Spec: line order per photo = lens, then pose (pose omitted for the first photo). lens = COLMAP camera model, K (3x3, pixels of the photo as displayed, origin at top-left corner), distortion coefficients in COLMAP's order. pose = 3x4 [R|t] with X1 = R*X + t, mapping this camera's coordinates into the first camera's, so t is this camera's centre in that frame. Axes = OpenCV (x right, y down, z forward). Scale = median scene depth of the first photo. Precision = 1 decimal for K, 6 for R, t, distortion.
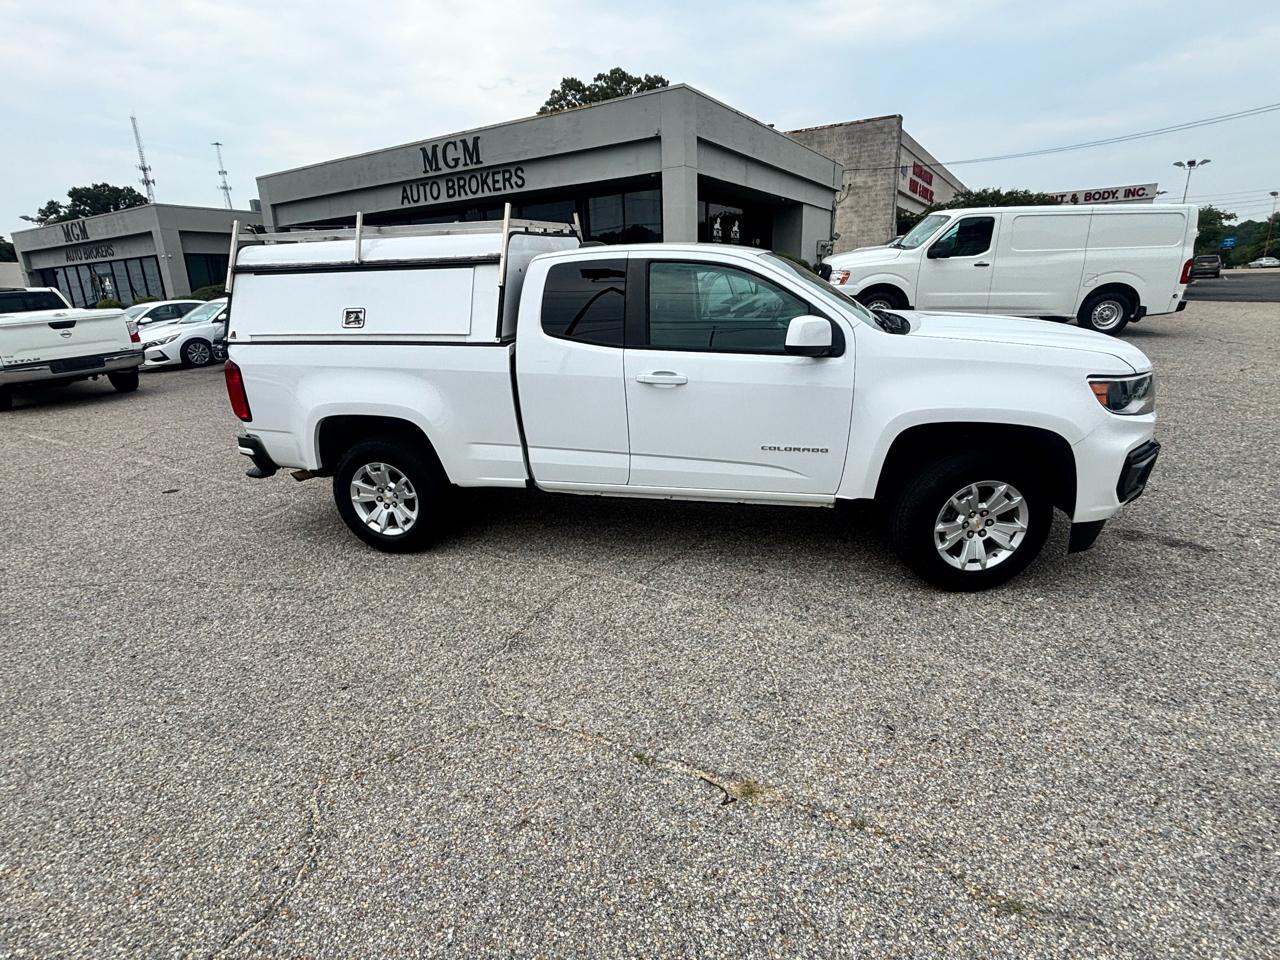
lens RADIAL K [[659.8, 0, 634.1], [0, 659.8, 478.5], [0, 0, 1]] dist [-0.014374, 0.009985]
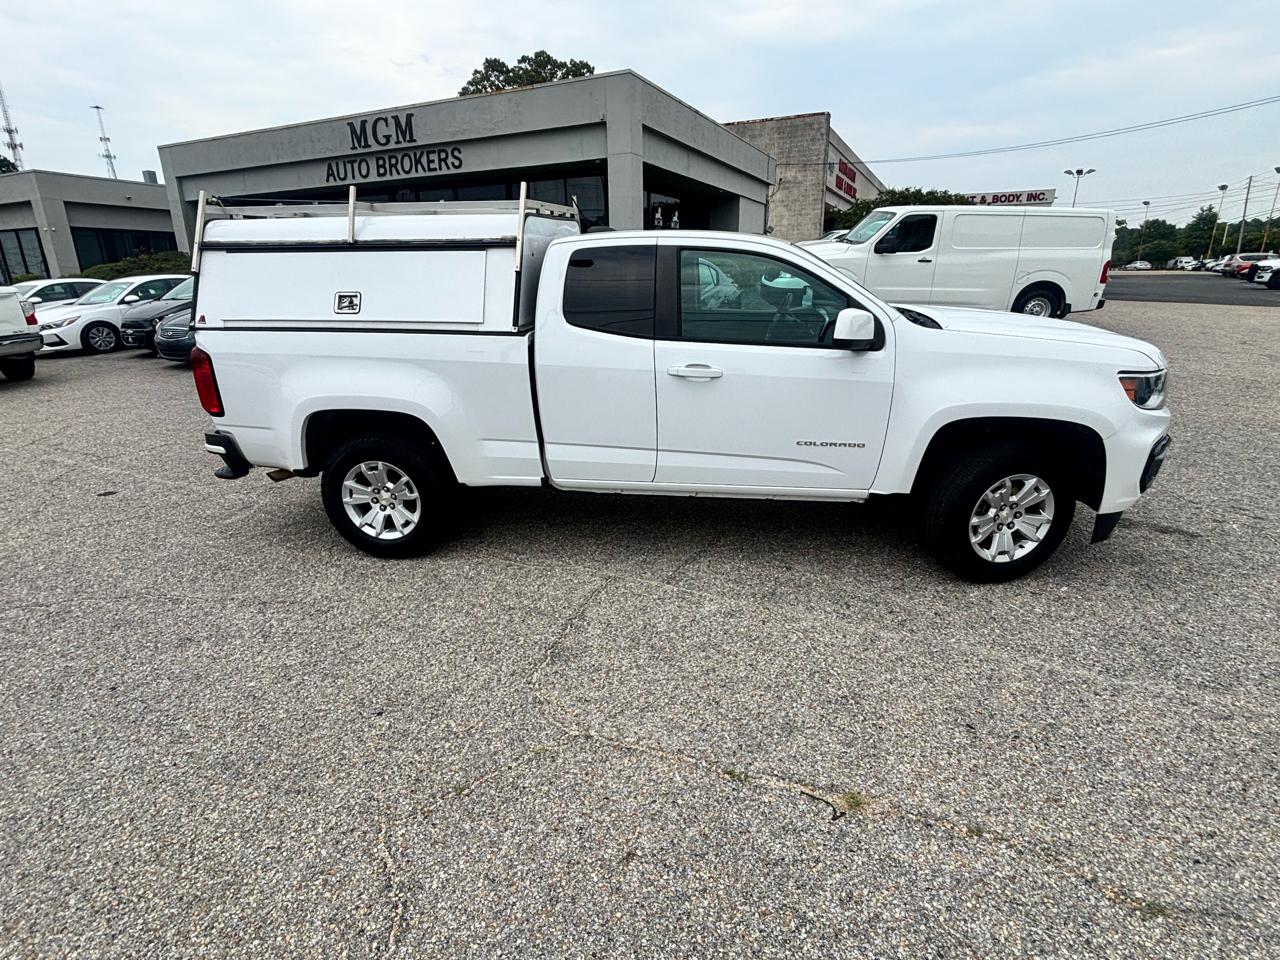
lens RADIAL K [[659.8, 0, 635.8], [0, 659.8, 475.1], [0, 0, 1]] dist [-0.014374, 0.009985]
pose [[0.993392, -0.012830, 0.114055, -0.045161], [0.011564, 0.999864, 0.011760, -0.003755], [-0.114191, -0.010363, 0.993405, 0.015411]]
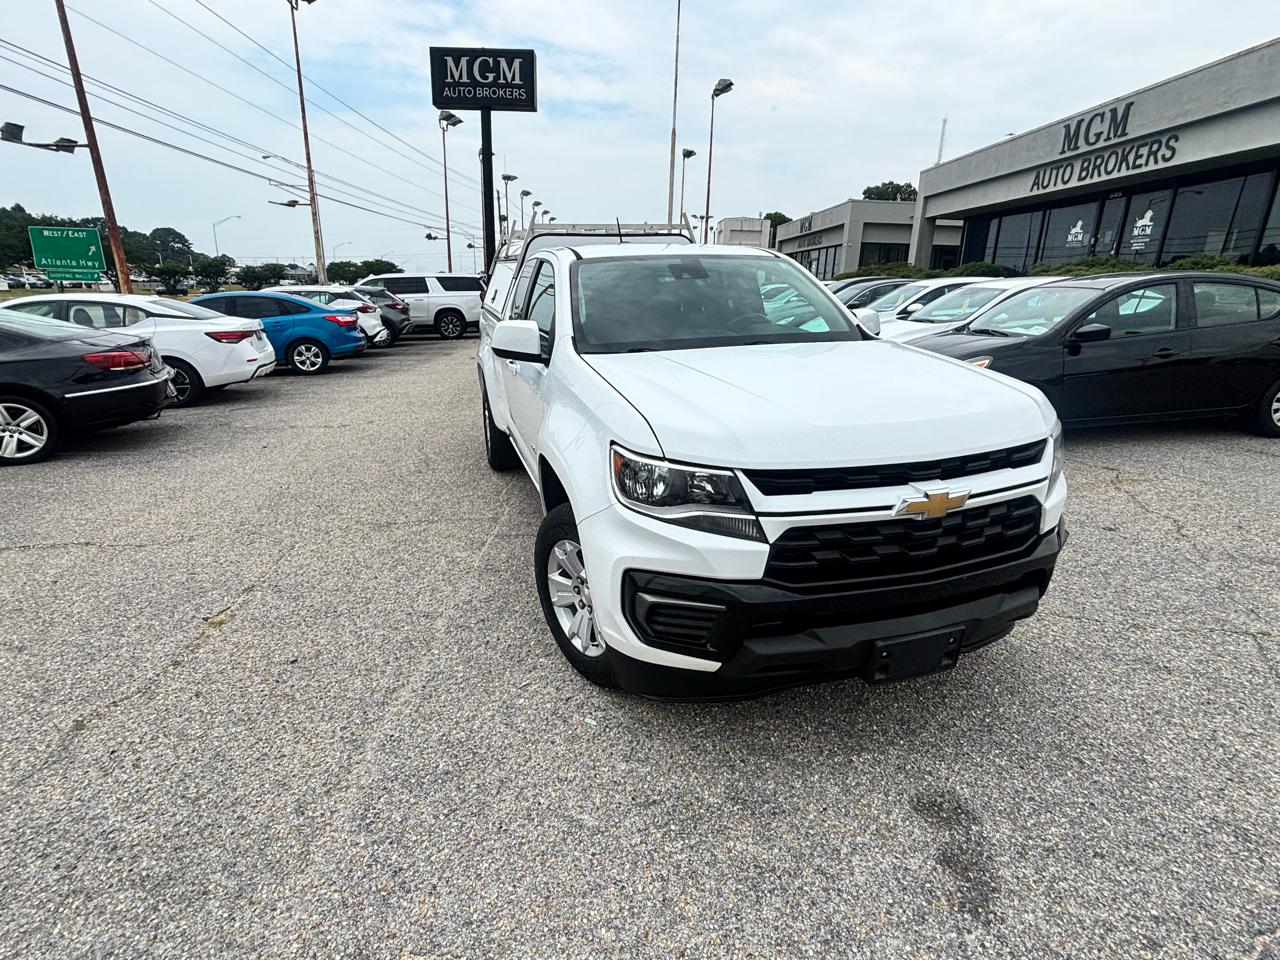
lens RADIAL K [[659.8, 0, 635.4], [0, 659.8, 475.4], [0, 0, 1]] dist [-0.014374, 0.009985]
pose [[0.539544, 0.286030, -0.791883, 0.318228], [-0.277406, 0.948402, 0.153556, -0.058943], [0.794945, 0.136823, 0.591051, 0.151935]]
